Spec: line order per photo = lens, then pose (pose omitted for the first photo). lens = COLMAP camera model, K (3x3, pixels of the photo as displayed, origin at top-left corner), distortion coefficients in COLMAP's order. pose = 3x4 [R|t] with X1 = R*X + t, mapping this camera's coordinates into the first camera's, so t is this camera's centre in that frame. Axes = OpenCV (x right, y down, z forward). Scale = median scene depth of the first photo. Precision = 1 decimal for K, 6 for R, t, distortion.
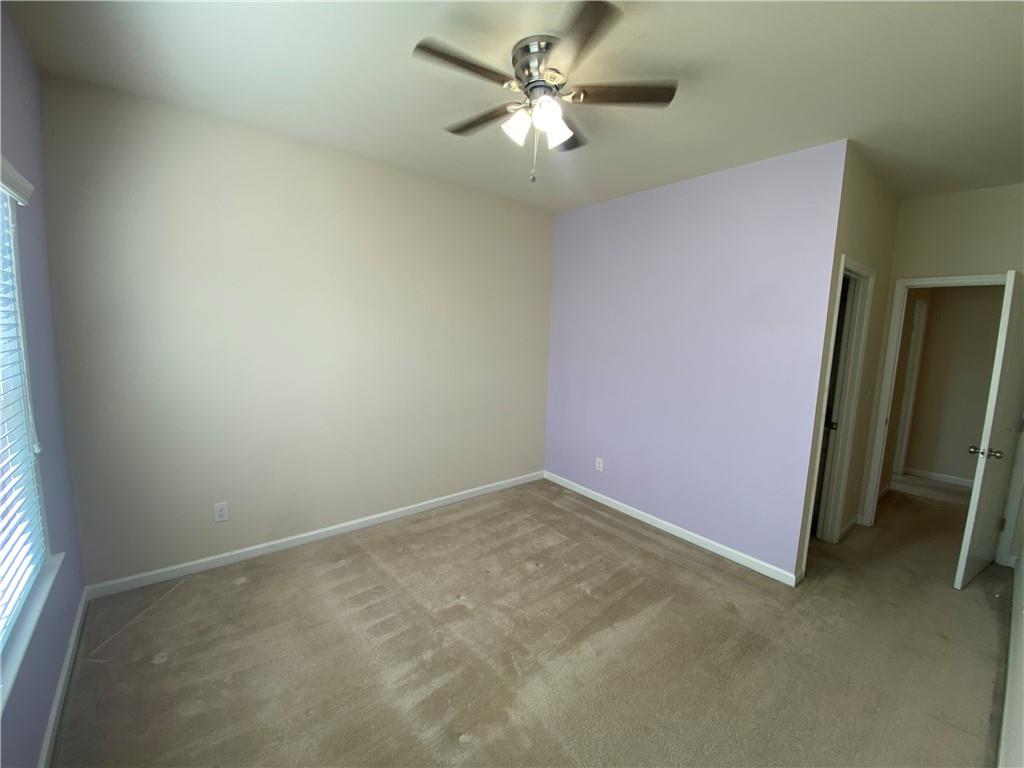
lens RADIAL K [[420.8, 0, 511.2], [0, 420.8, 381.2], [0, 0, 1]] dist [0.009868, -0.007509]
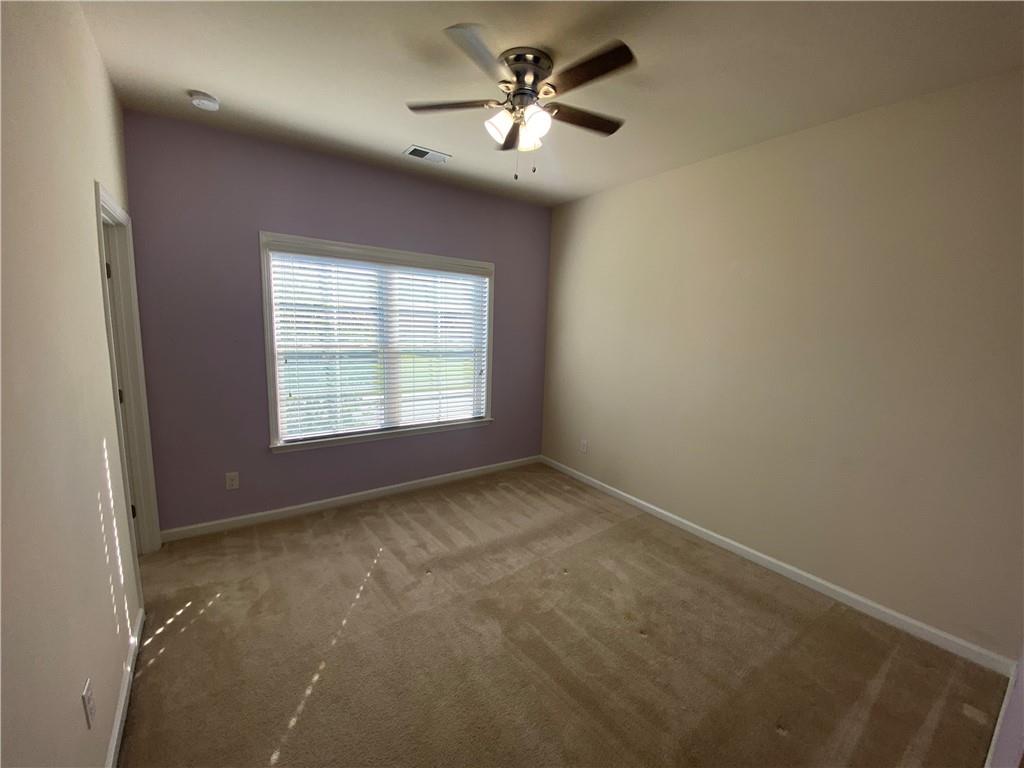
lens RADIAL K [[420.8, 0, 510.5], [0, 420.8, 384.8], [0, 0, 1]] dist [0.009868, -0.007509]
pose [[-0.040563, 0.127801, -0.990970, 0.678150], [-0.171734, 0.976135, 0.132918, -0.055977], [0.984308, 0.175574, -0.017647, 0.596919]]
